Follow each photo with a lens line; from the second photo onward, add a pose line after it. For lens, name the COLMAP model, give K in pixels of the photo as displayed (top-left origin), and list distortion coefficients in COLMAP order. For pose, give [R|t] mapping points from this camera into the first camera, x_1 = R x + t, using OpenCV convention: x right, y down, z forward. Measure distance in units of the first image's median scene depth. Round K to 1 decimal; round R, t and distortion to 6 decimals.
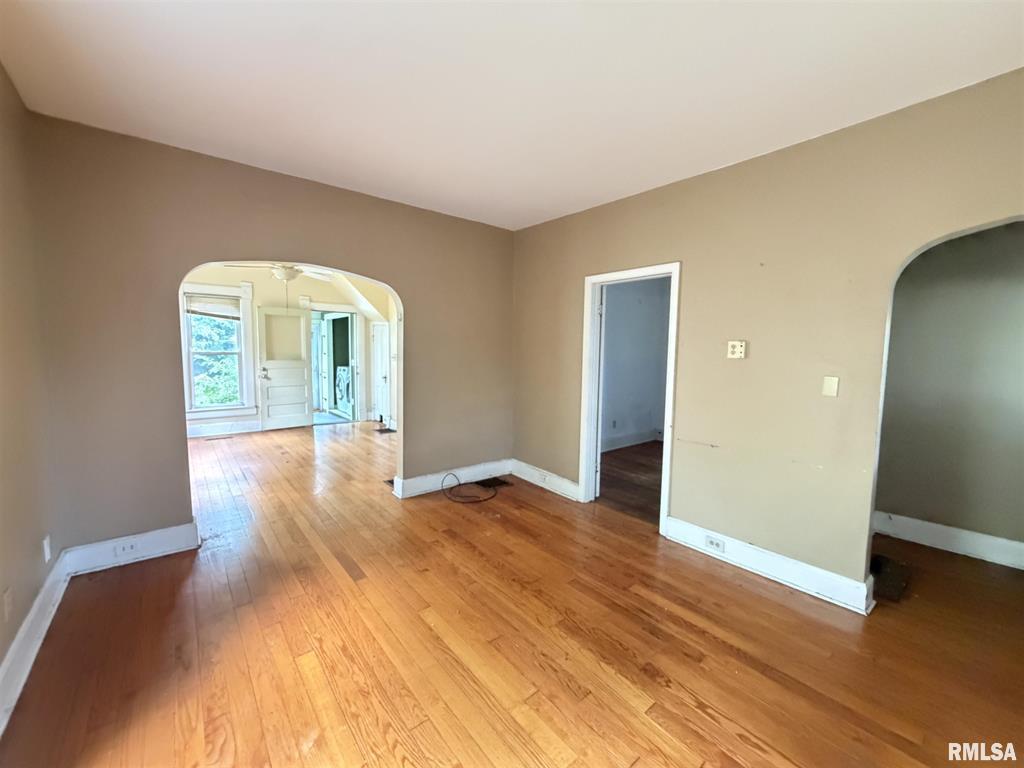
lens RADIAL K [[407.4, 0, 510.6], [0, 407.4, 384.0], [0, 0, 1]] dist [-0.000638, 0.000362]
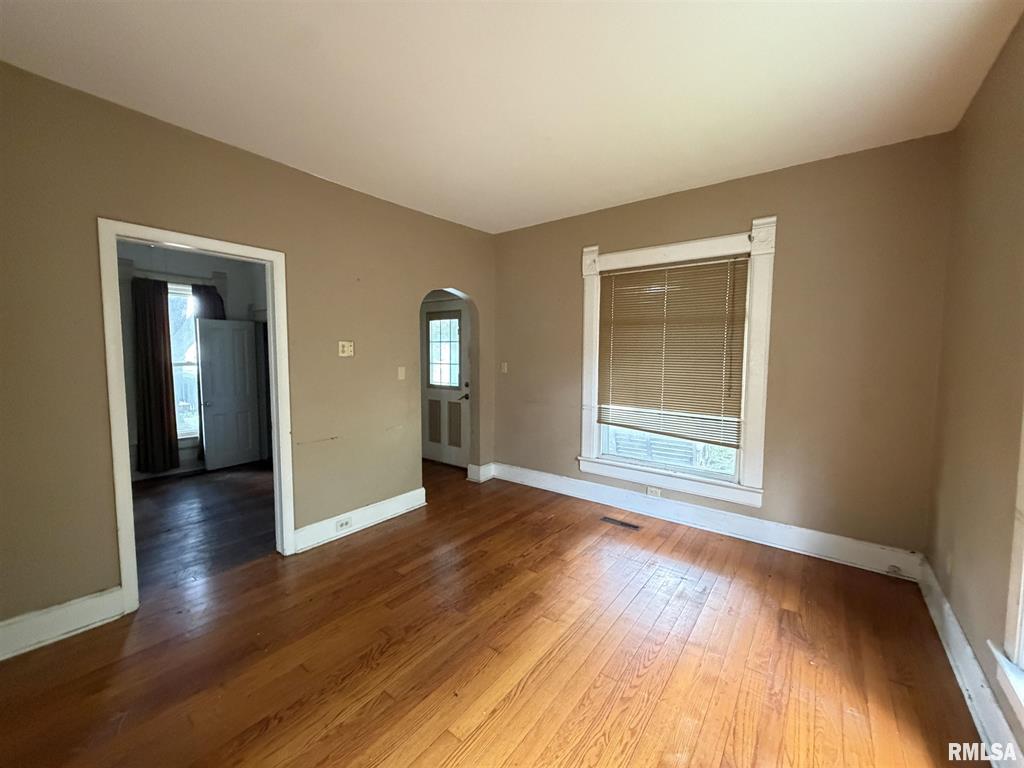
lens RADIAL K [[407.4, 0, 509.1], [0, 407.4, 384.0], [0, 0, 1]] dist [-0.000638, 0.000362]
pose [[-0.221009, -0.089107, 0.971193, -0.303252], [0.075091, 0.991307, 0.108040, -0.033799], [-0.972377, 0.096806, -0.212396, 0.361189]]
